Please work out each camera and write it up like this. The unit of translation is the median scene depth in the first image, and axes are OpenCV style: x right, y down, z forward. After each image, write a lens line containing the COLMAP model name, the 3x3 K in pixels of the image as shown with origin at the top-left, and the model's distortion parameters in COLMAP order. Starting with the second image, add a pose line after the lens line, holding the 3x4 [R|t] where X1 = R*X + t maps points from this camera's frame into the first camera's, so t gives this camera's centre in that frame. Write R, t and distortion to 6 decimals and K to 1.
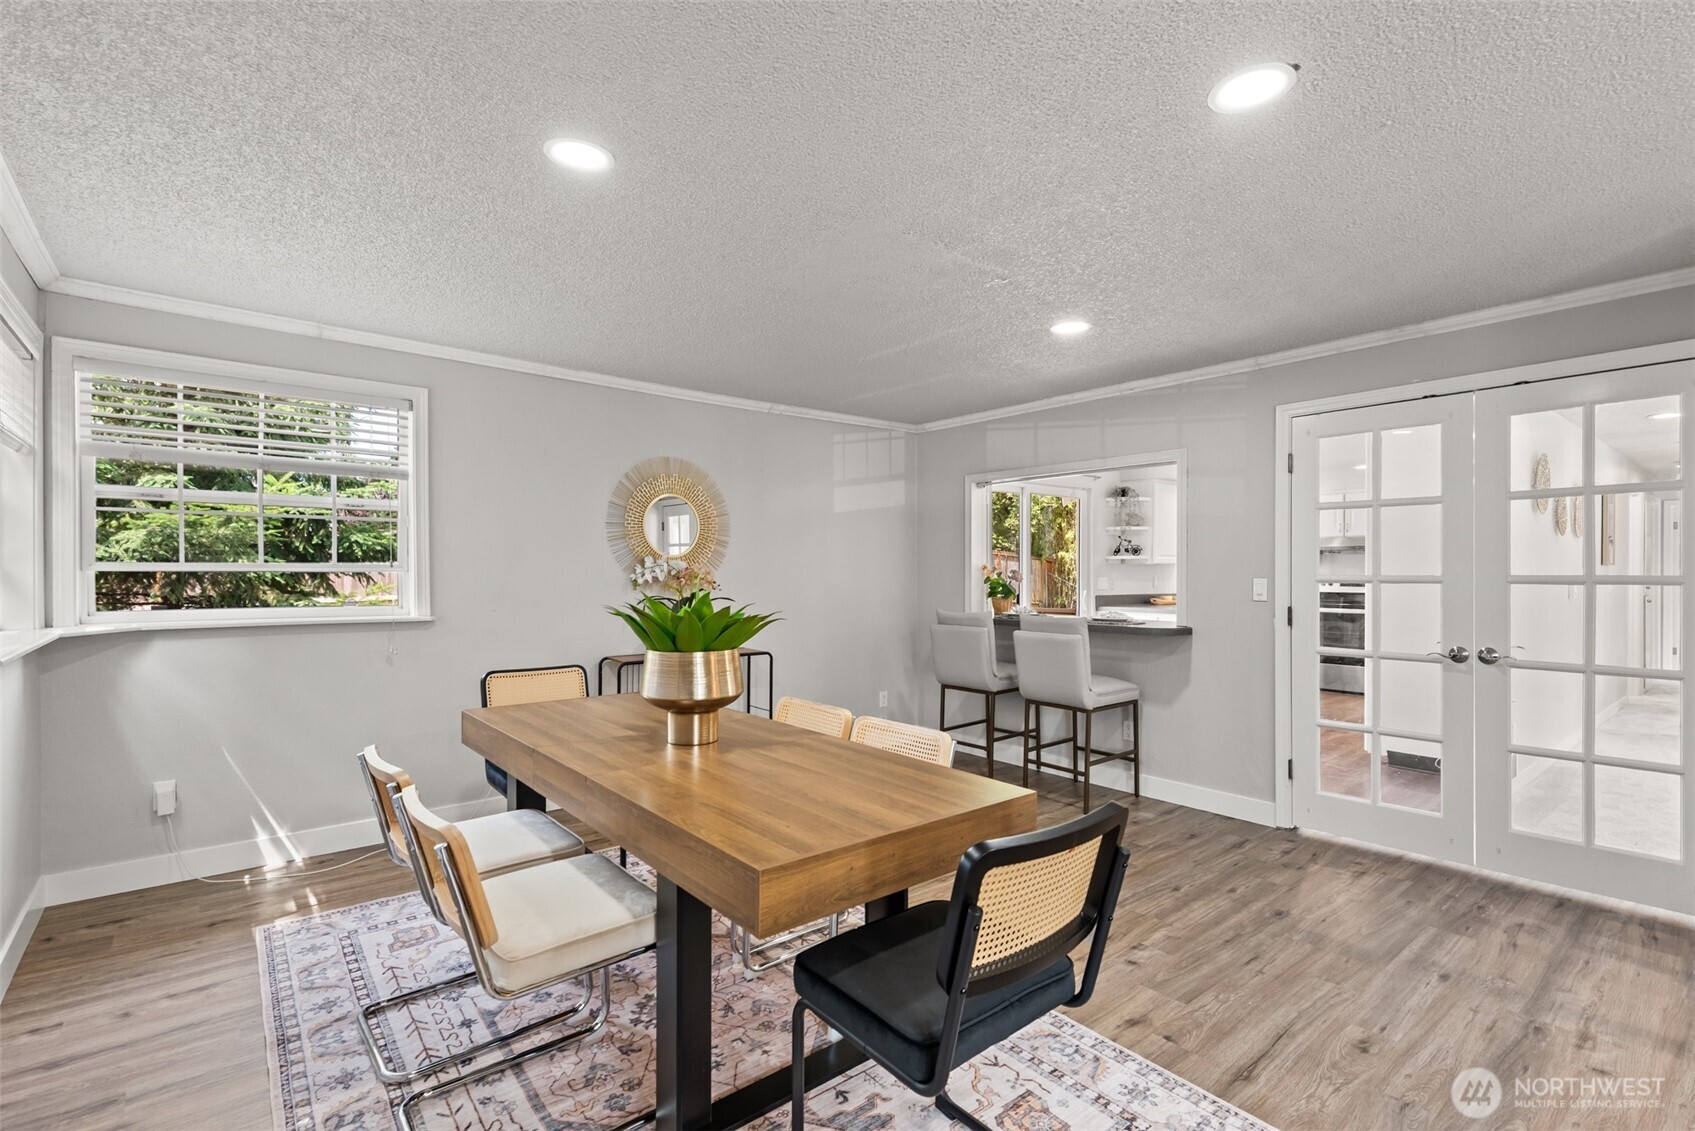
lens RADIAL K [[780.1, 0, 792.7], [0, 780.1, 587.4], [0, 0, 1]] dist [-0.000372, -0.000318]
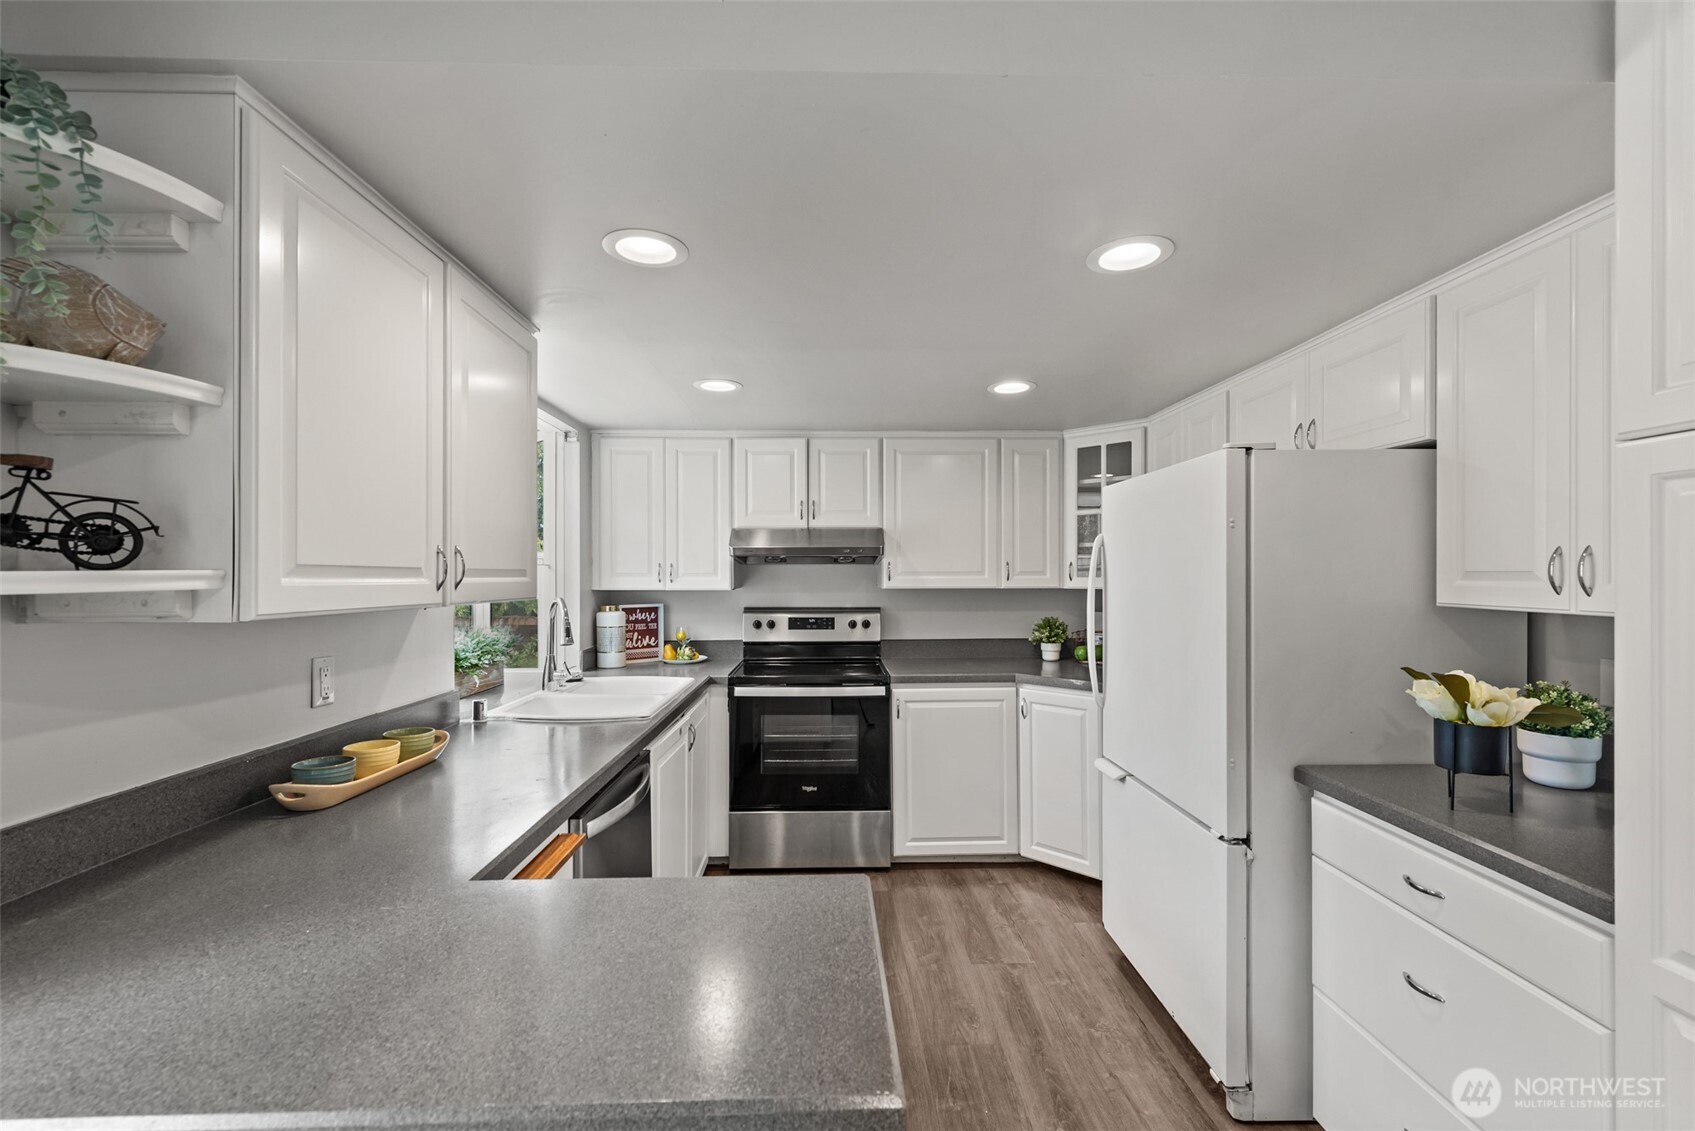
lens RADIAL K [[718.0, 0, 838.3], [0, 718.0, 575.9], [0, 0, 1]] dist [0.006919, -0.002421]
pose [[0.574264, -0.008828, 0.818622, 0.782400], [0.023734, 0.999701, -0.005868, -0.068496], [-0.818326, 0.022800, 0.574302, 1.553028]]
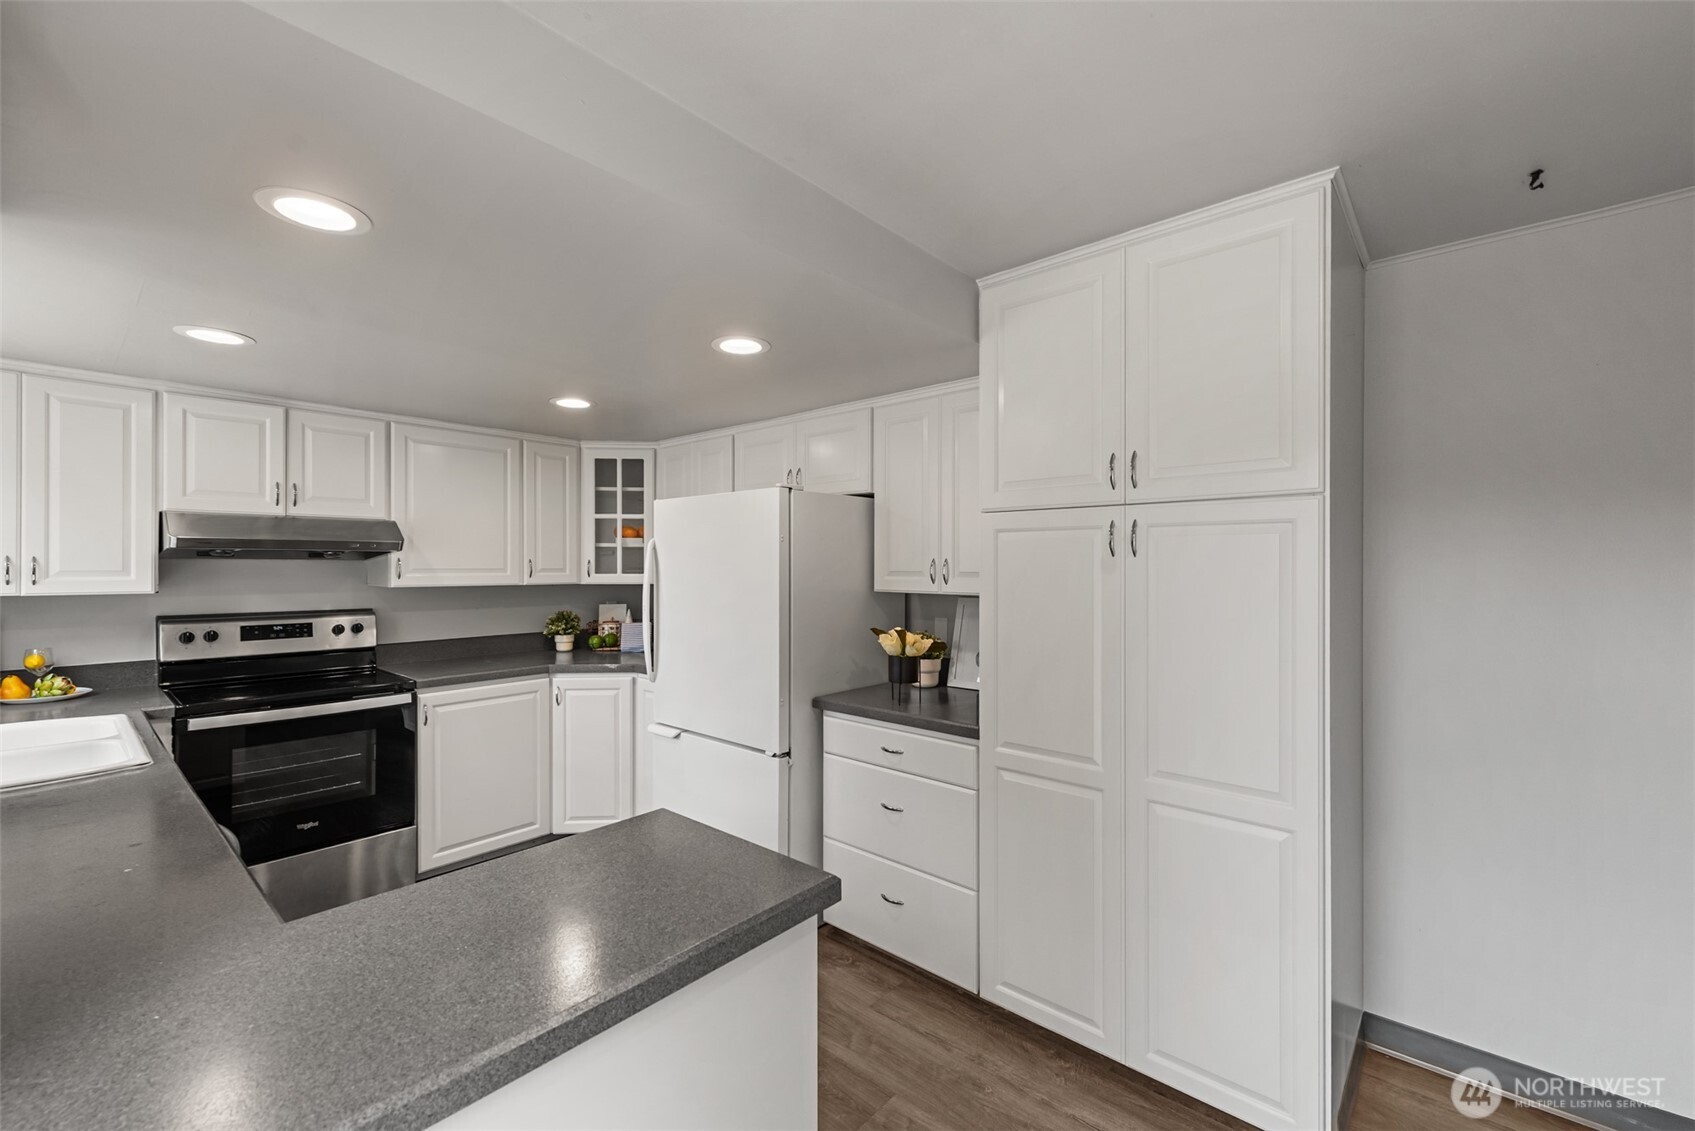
lens RADIAL K [[696.3, 0, 861.4], [0, 696.3, 566.5], [0, 0, 1]] dist [0.006689, -0.001447]
pose [[-0.225866, -0.004537, 0.974148, 0.647462], [0.020539, 0.999745, 0.009418, -0.077328], [-0.973942, 0.022135, -0.225715, 1.690000]]
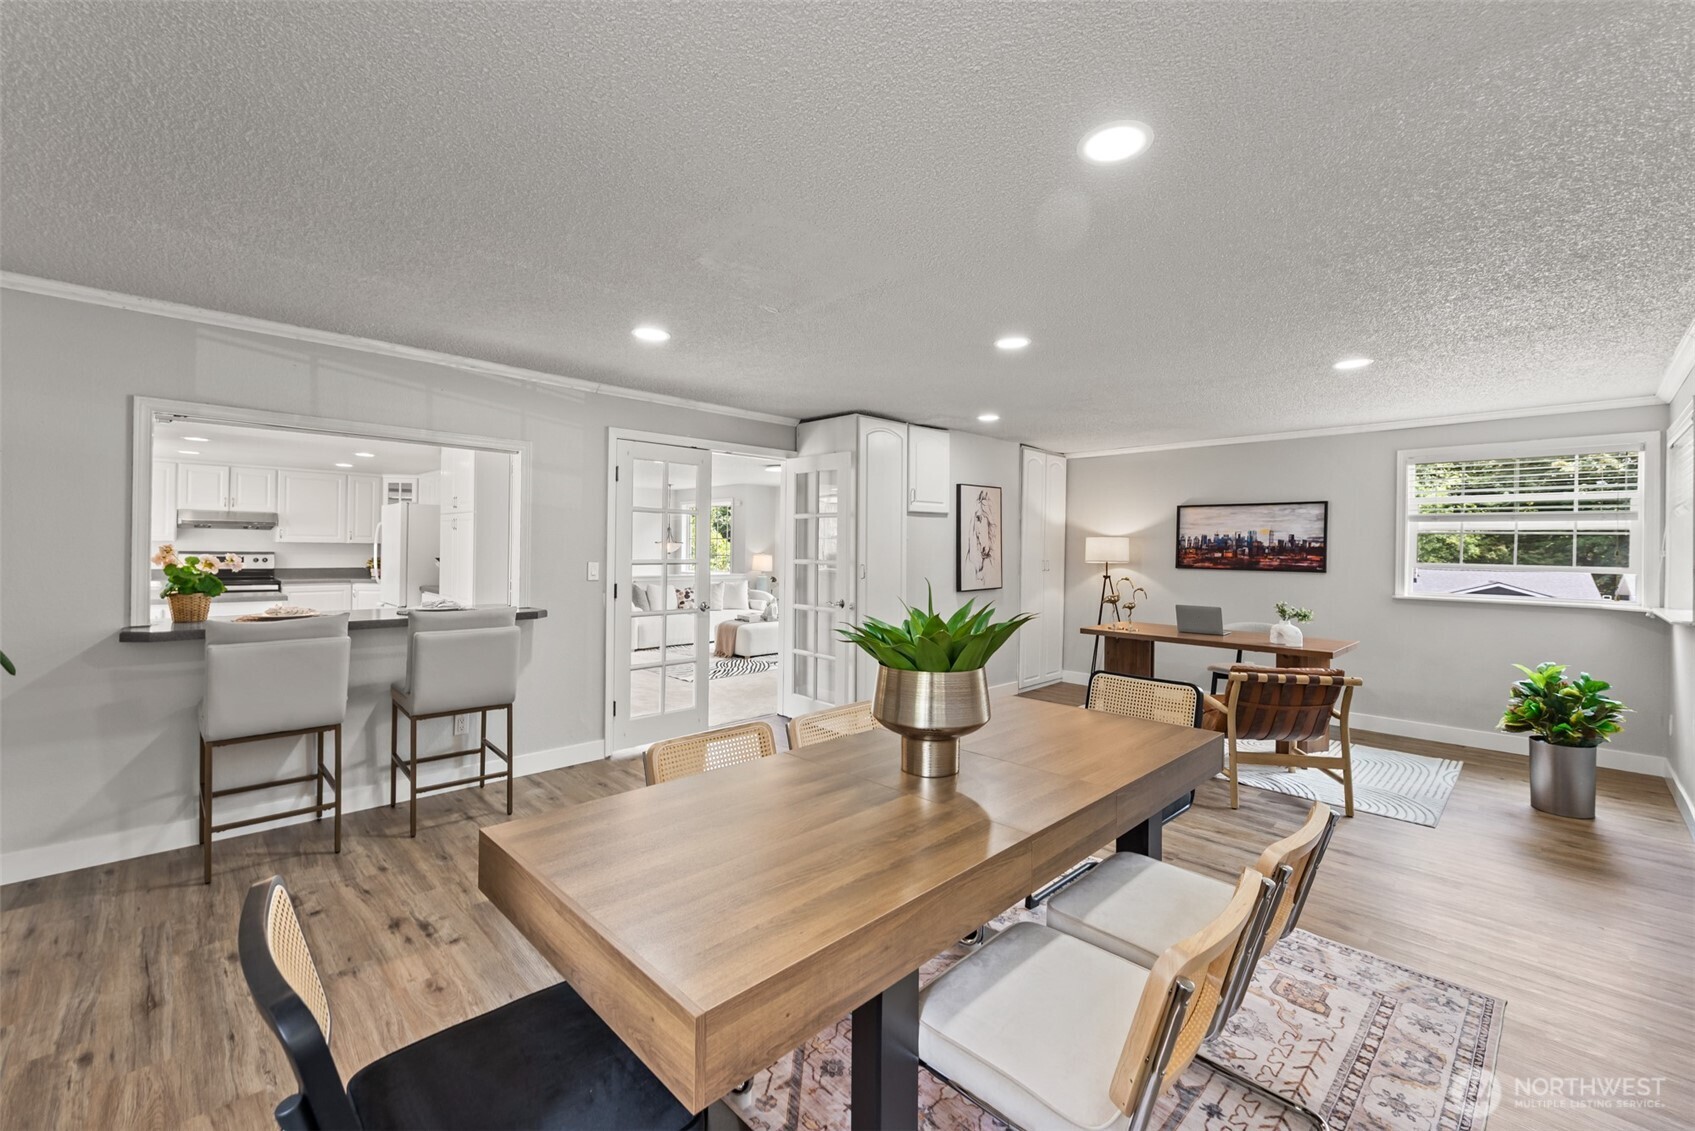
lens RADIAL K [[718.0, 0, 846.2], [0, 718.0, 551.2], [0, 0, 1]] dist [0.006919, -0.002421]
pose [[-0.145476, -0.005970, 0.989344, -0.597544], [0.006035, 0.999958, 0.006922, -0.034791], [-0.989343, 0.006978, -0.145434, 0.787568]]
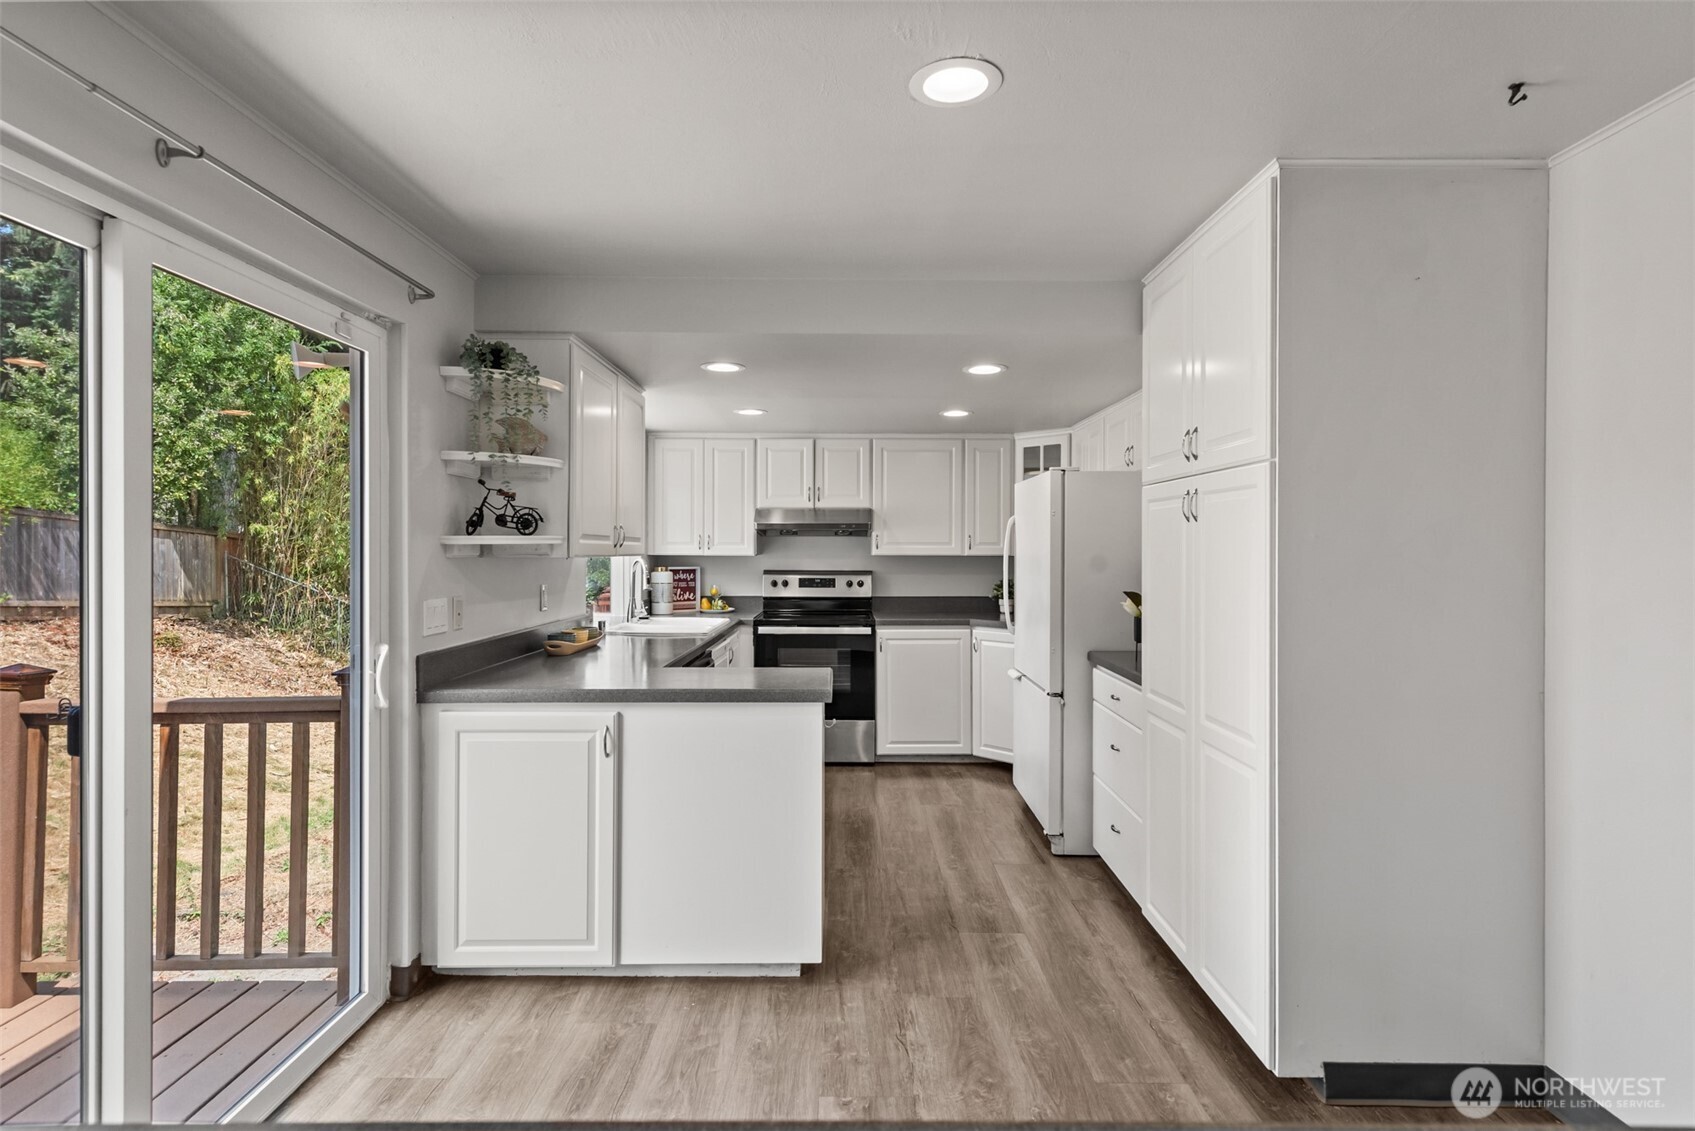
lens RADIAL K [[843.7, 0, 863.0], [0, 843.7, 548.1], [0, 0, 1]] dist [-0.010828, 0.000479]
pose [[0.569633, -0.003234, 0.821893, 0.396532], [0.019923, 0.999753, -0.009875, -0.053979], [-0.821658, 0.022000, 0.569557, 1.239217]]
